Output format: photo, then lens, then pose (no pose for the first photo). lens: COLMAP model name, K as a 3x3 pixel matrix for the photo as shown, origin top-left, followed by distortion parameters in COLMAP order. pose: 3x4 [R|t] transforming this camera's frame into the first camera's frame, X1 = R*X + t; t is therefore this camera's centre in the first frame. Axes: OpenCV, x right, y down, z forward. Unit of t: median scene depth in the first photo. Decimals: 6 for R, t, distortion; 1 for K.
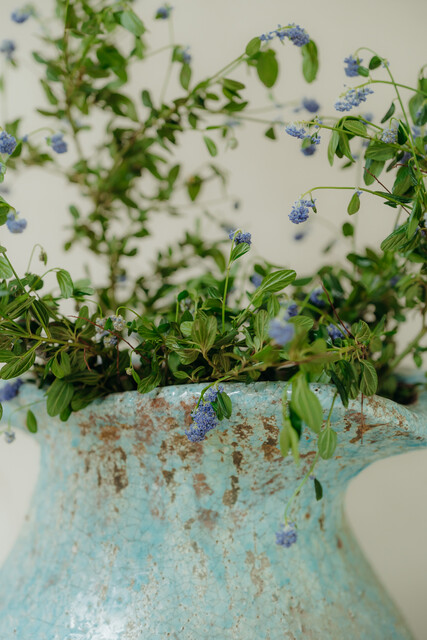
lens RADIAL K [[1122.2, 0, 213.5], [0, 1122.2, 320.0], [0, 0, 1]] dist [0.002399, -0.010403]
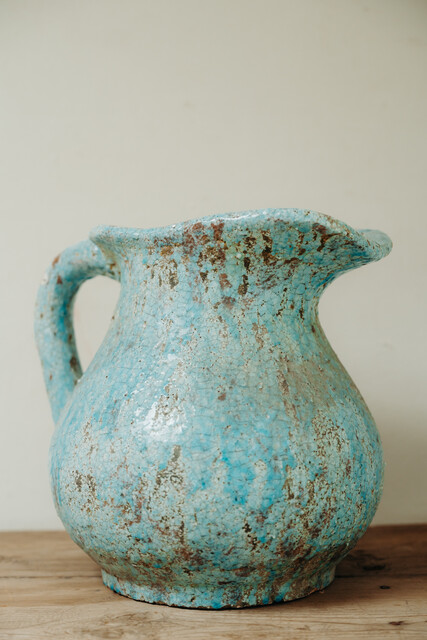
lens RADIAL K [[952.0, 0, 213.5], [0, 952.0, 320.0], [0, 0, 1]] dist [0.018041, 0.012498]
pose [[0.999552, -0.001901, -0.029863, 0.013827], [0.000607, 0.999063, -0.043280, 0.257735], [0.029917, 0.043243, 0.998617, -0.343377]]
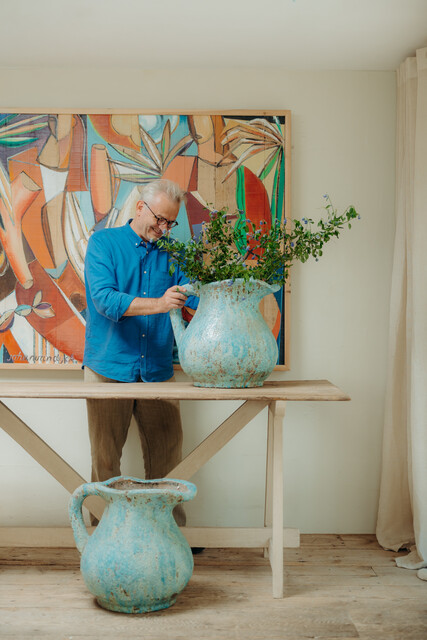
lens RADIAL K [[994.3, 0, 216.4], [0, 994.3, 307.0], [0, 0, 1]] dist [-0.012149, 0.000994]
pose [[0.999975, 0.006522, -0.002641, -0.074388], [-0.006674, 0.998032, -0.062356, 0.504943], [0.002229, 0.062372, 0.998050, -3.988545]]
